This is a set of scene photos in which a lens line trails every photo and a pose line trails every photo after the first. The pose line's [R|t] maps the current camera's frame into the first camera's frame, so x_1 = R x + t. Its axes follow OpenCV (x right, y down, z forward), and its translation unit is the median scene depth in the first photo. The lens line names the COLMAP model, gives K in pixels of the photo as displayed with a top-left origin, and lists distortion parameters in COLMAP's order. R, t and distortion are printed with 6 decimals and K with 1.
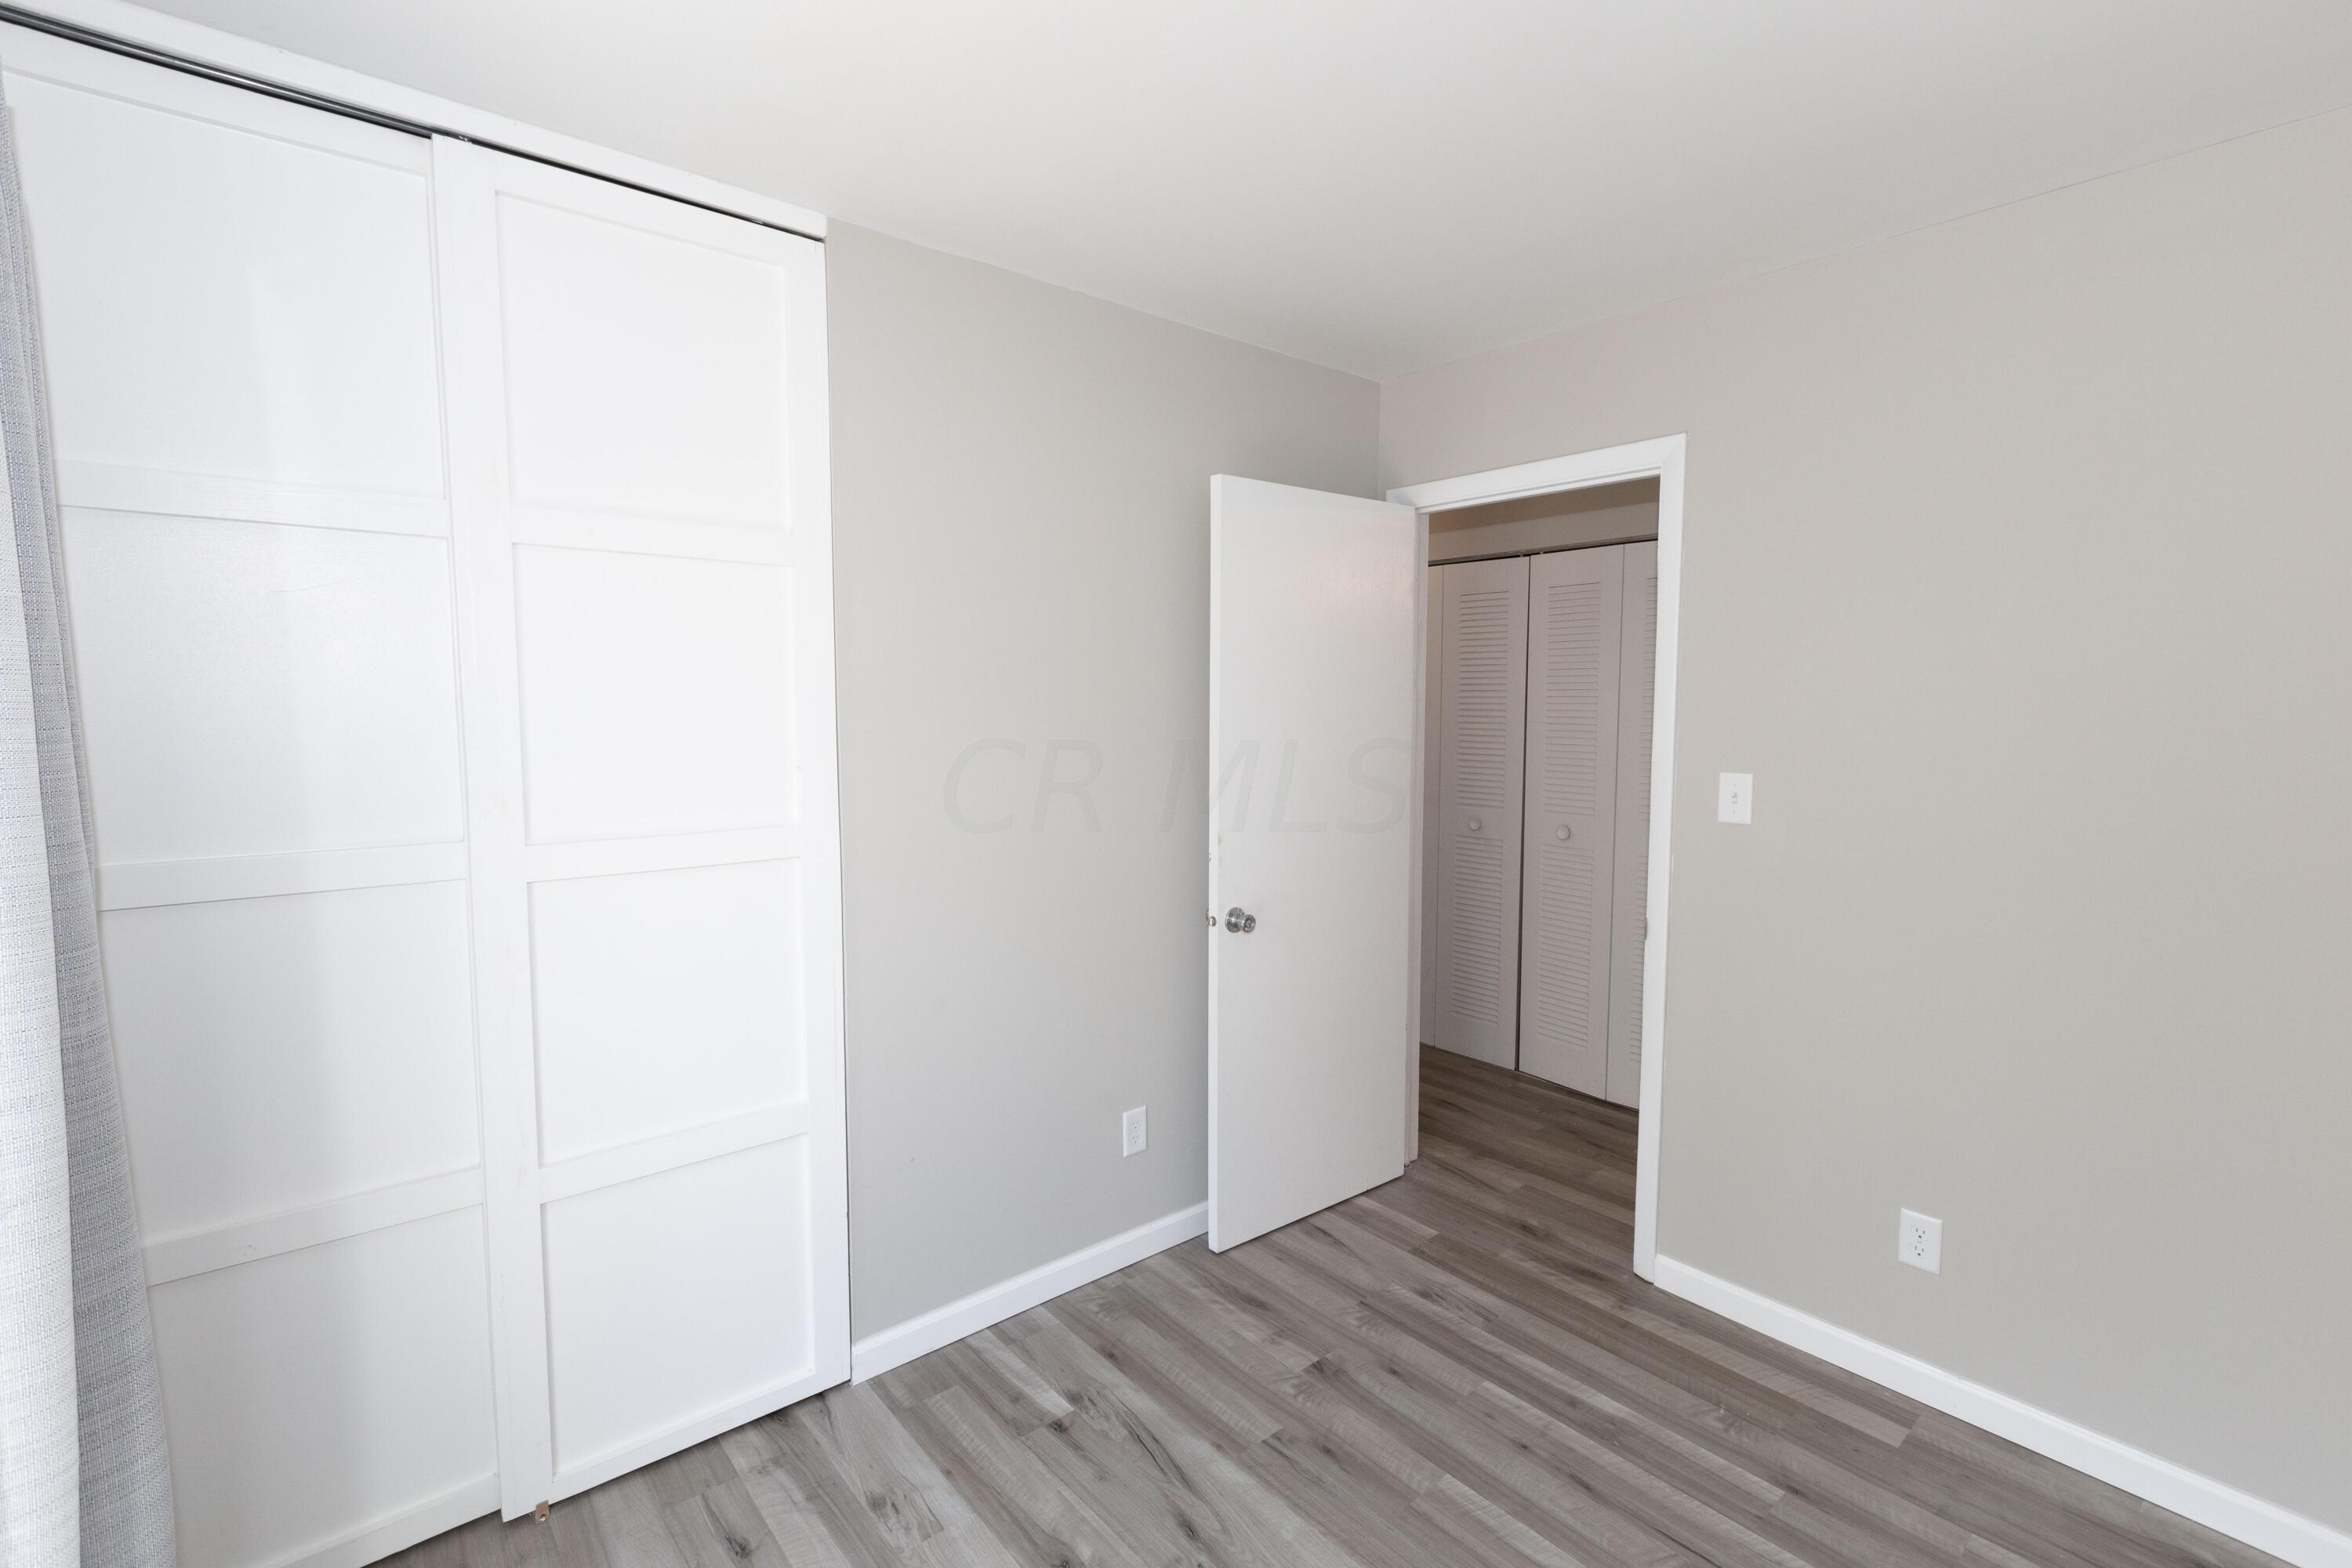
lens RADIAL K [[1053.5, 0, 1169.8], [0, 1053.5, 785.4], [0, 0, 1]] dist [0.002095, -0.001987]
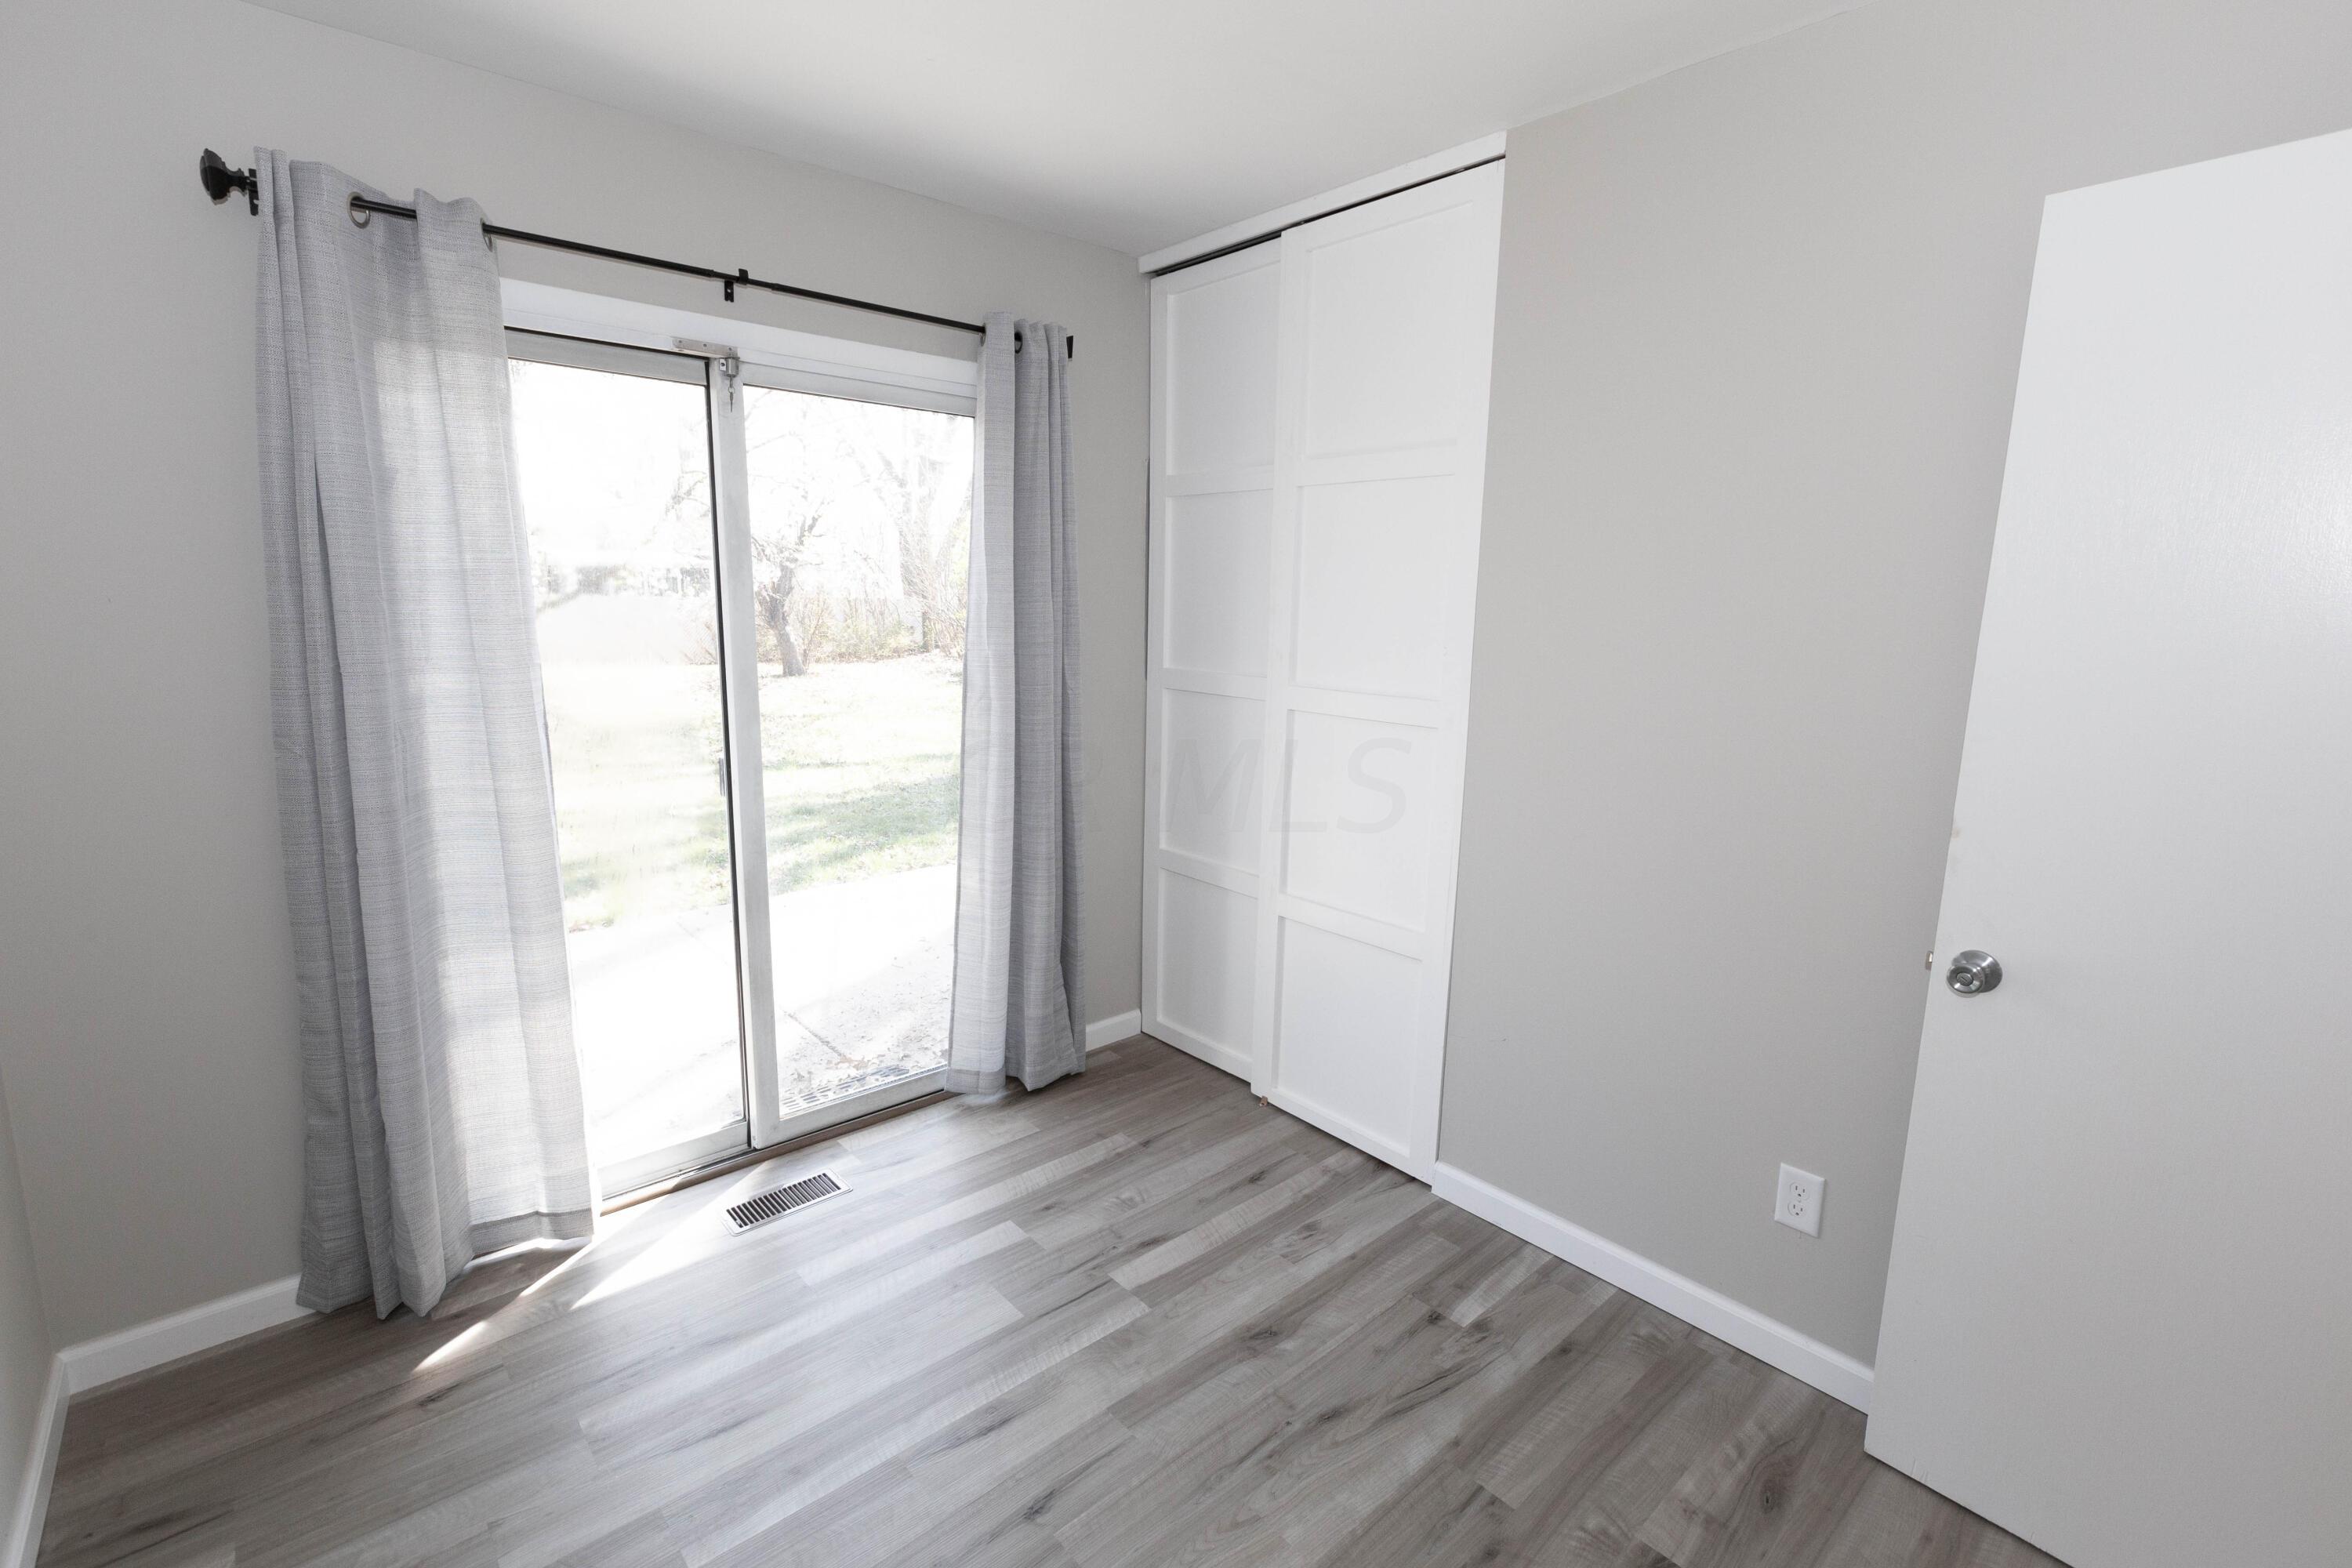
lens RADIAL K [[1053.5, 0, 1165.2], [0, 1053.5, 785.5], [0, 0, 1]] dist [0.002095, -0.001987]
pose [[0.020877, 0.171037, -0.985043, 0.794716], [-0.107684, 0.979911, 0.167864, -0.031139], [0.993966, 0.102569, 0.038876, 0.653665]]
